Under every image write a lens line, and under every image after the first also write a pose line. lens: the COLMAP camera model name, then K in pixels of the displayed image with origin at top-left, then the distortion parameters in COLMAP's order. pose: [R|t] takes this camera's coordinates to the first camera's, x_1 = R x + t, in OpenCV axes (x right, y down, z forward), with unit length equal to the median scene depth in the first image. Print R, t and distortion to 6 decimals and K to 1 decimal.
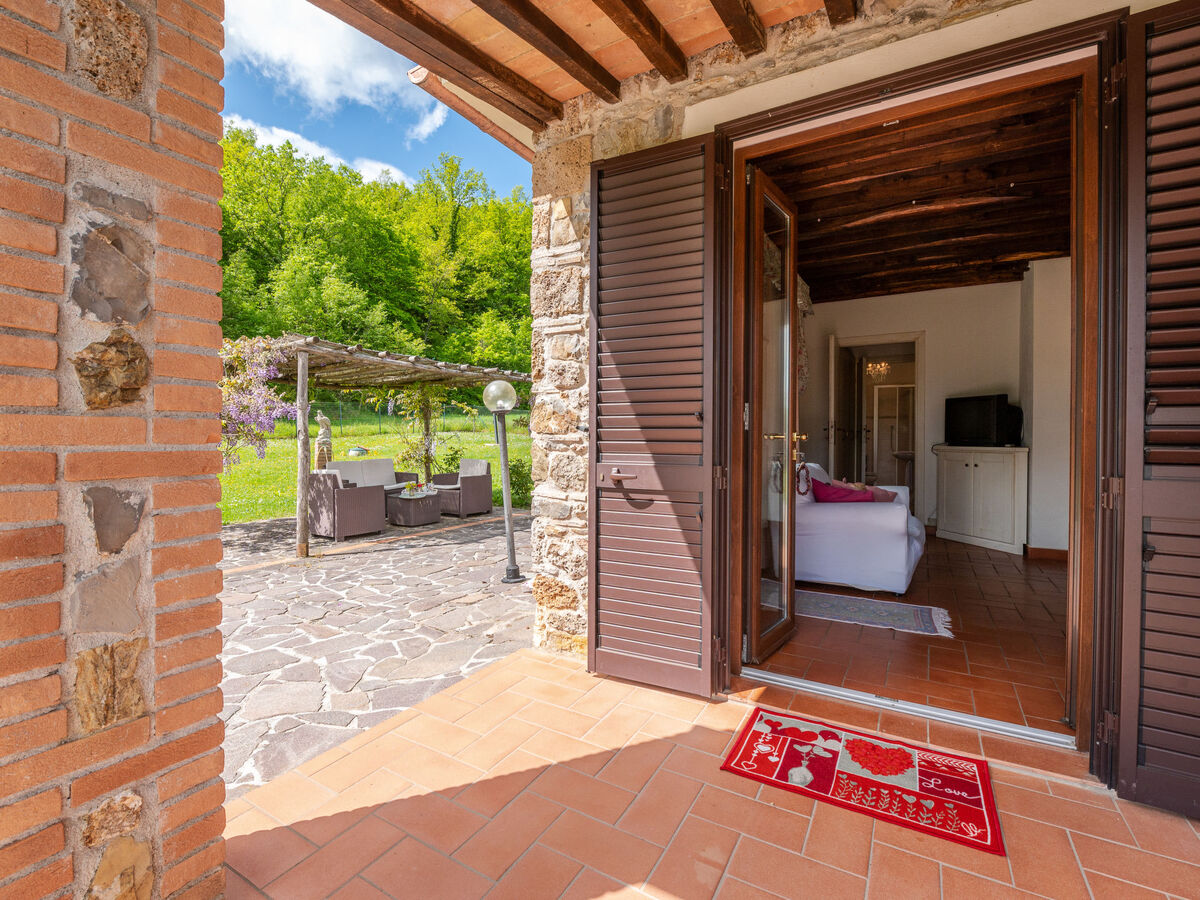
lens RADIAL K [[546.3, 0, 615.2], [0, 546.3, 443.9], [0, 0, 1]] dist [-0.001904, -0.000131]
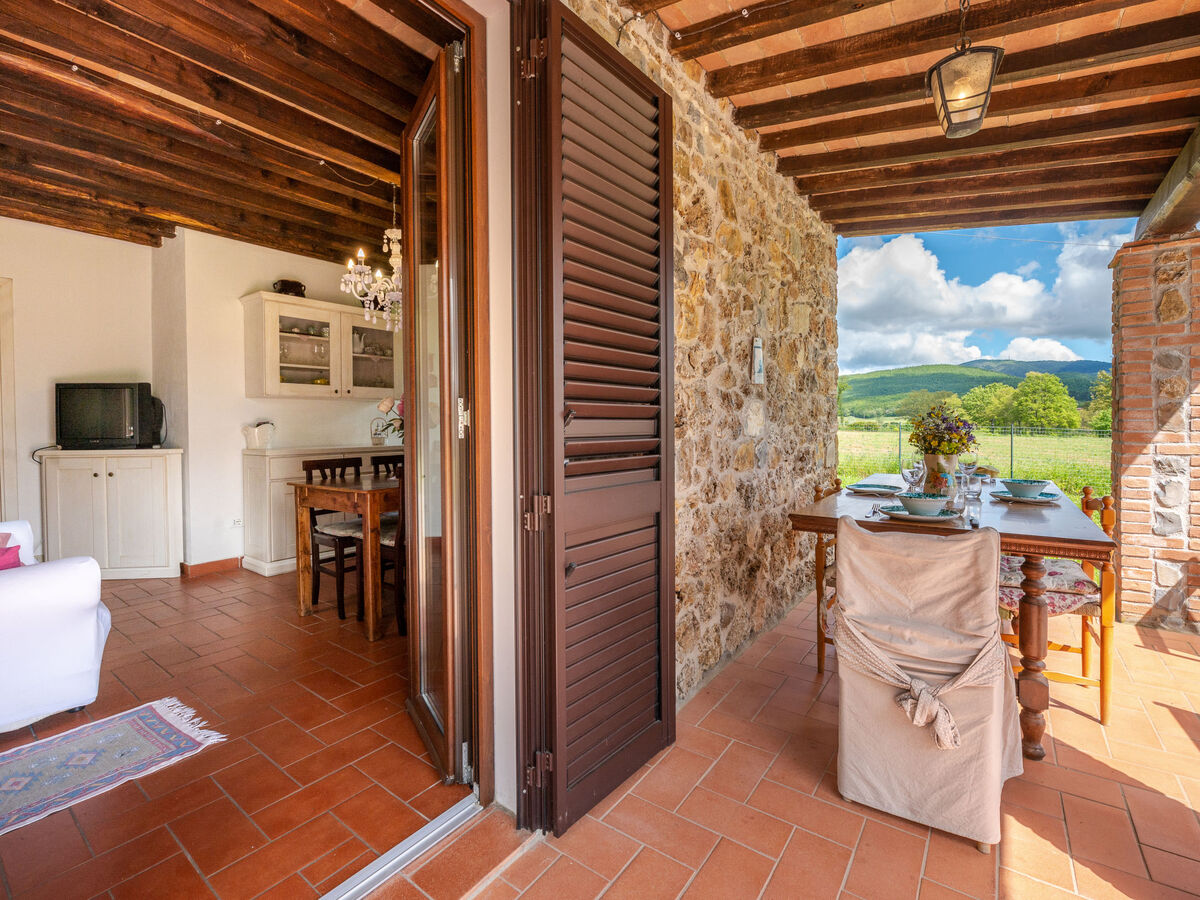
lens RADIAL K [[566.2, 0, 601.1], [0, 566.2, 432.5], [0, 0, 1]] dist [-0.008711, -0.000529]
pose [[0.156826, -0.018406, 0.987455, 0.000842], [0.021657, 0.999650, 0.015194, -0.019943], [-0.987389, 0.019002, 0.157170, 0.265716]]
